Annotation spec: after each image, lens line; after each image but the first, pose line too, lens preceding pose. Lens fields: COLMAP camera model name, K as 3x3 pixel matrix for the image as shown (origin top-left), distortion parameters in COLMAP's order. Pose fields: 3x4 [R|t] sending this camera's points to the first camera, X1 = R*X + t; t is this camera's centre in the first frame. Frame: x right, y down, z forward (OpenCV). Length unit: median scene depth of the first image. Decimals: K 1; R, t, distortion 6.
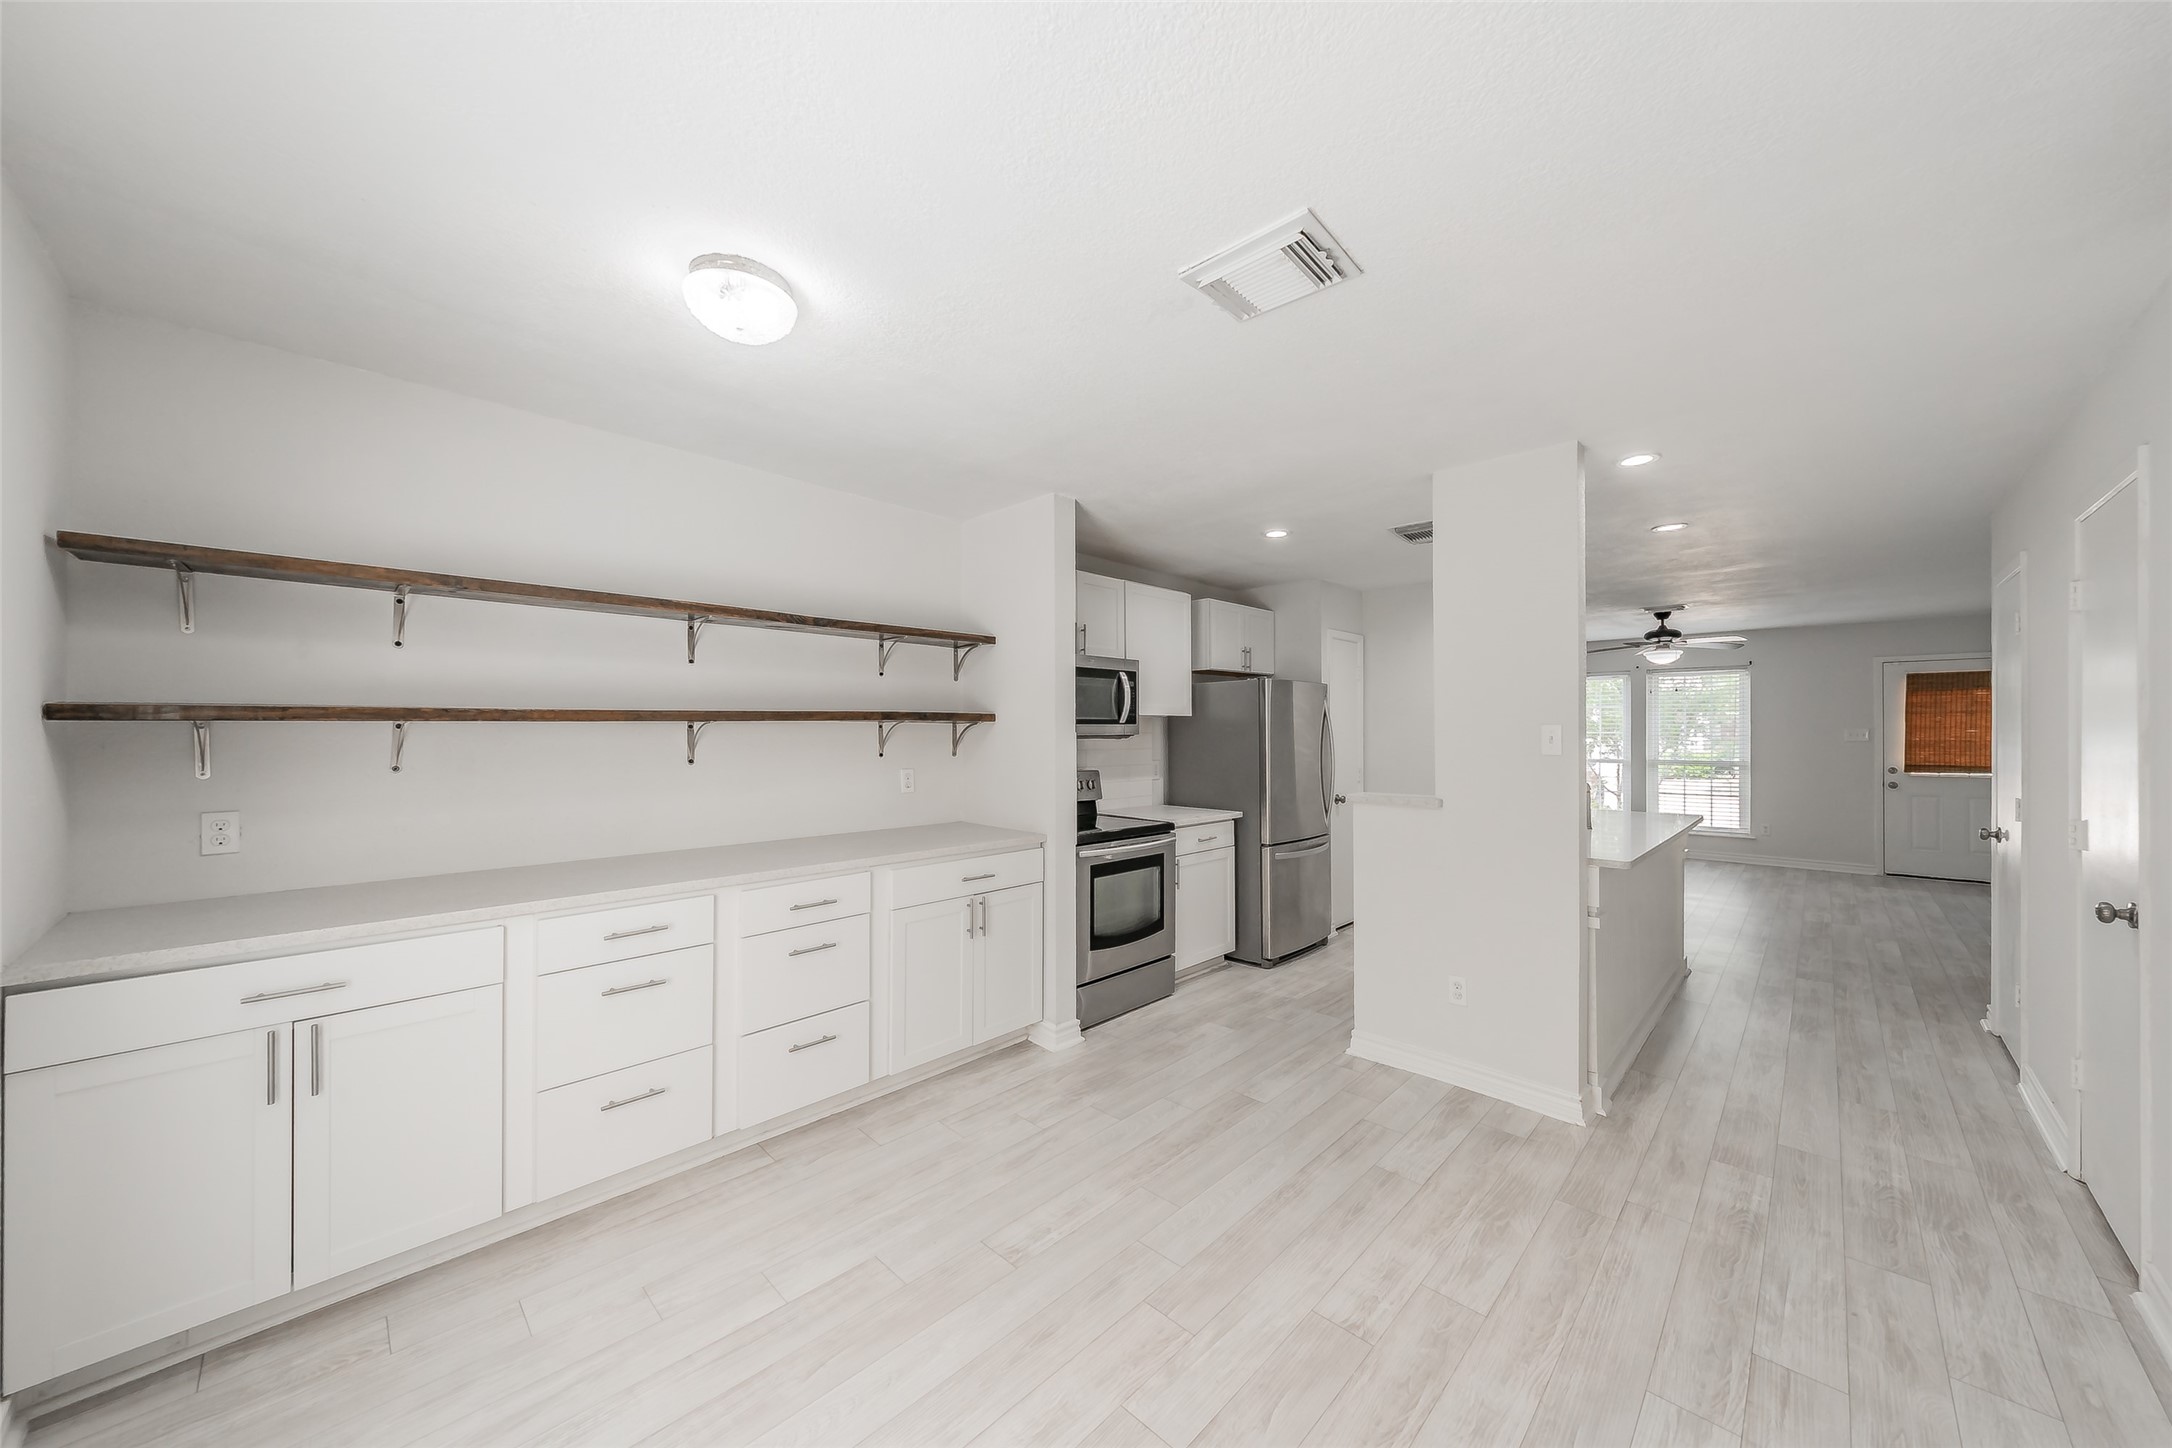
lens RADIAL K [[773.6, 0, 1109.2], [0, 773.6, 728.3], [0, 0, 1]] dist [0.000982, -0.000182]
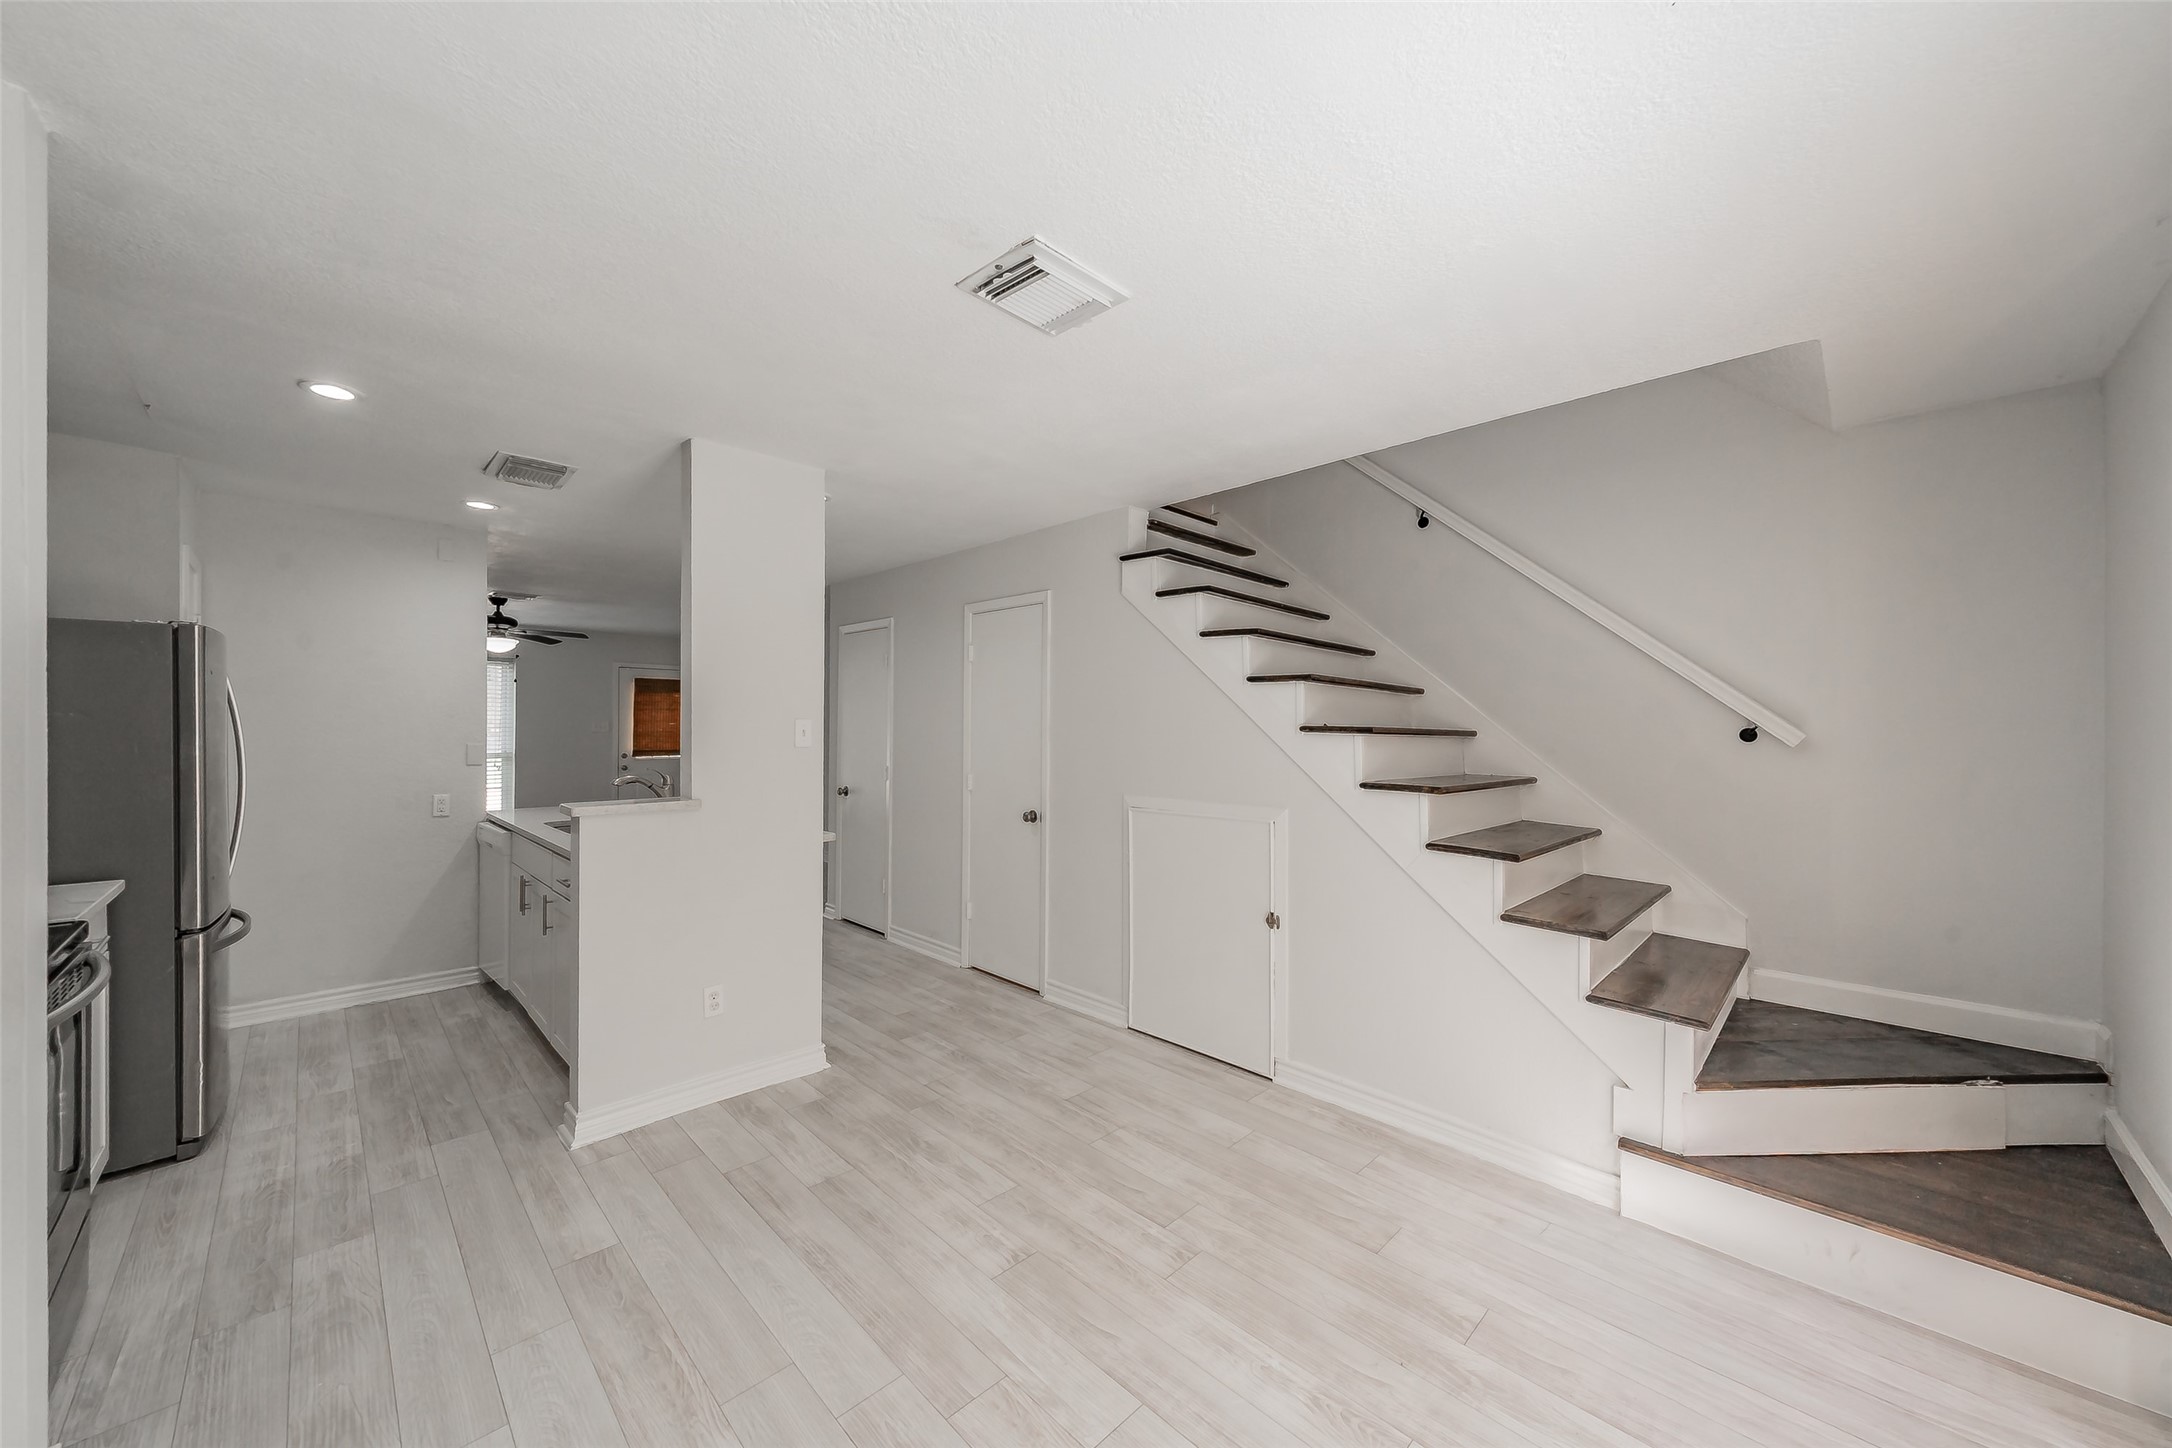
lens RADIAL K [[783.2, 0, 1092.2], [0, 783.2, 727.5], [0, 0, 1]] dist [-0.001548, 0.001313]
pose [[0.025321, -0.001253, 0.999679, -0.367412], [-0.011155, 0.999937, 0.001536, -0.000615], [-0.999617, -0.011191, 0.025305, 0.389261]]
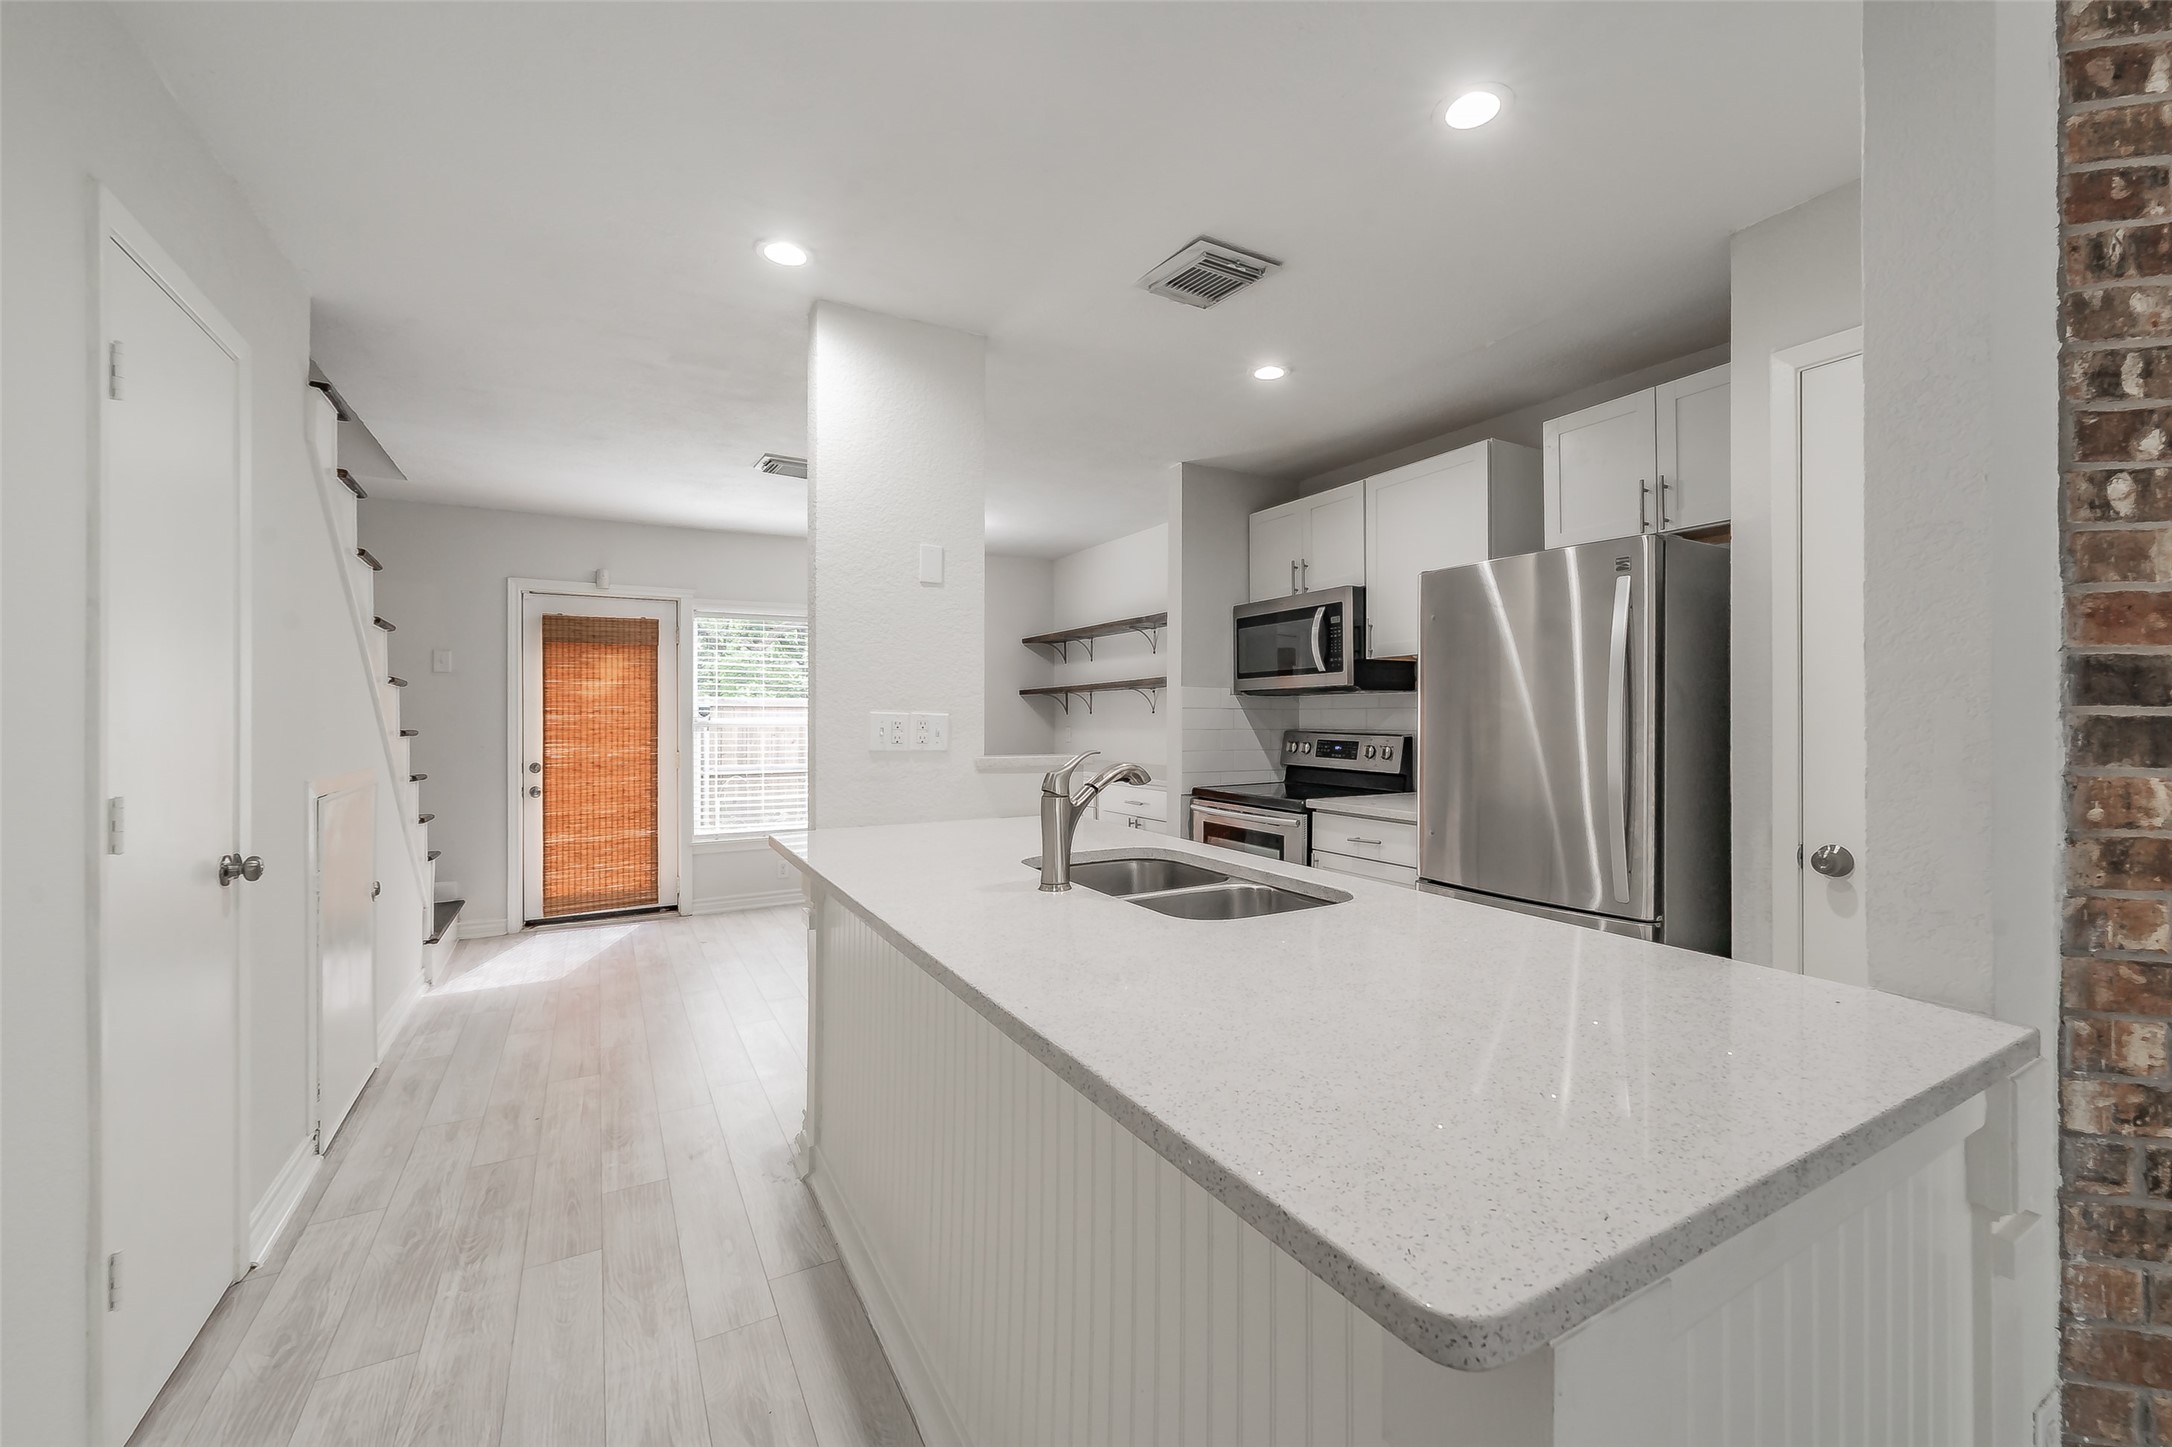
lens RADIAL K [[892.0, 0, 1119.3], [0, 892.0, 709.5], [0, 0, 1]] dist [-0.001440, -0.000538]
pose [[-0.287906, -0.007431, -0.957630, 0.963242], [0.005219, 0.999943, -0.009328, 0.040530], [0.957644, -0.007684, -0.287851, 1.078528]]
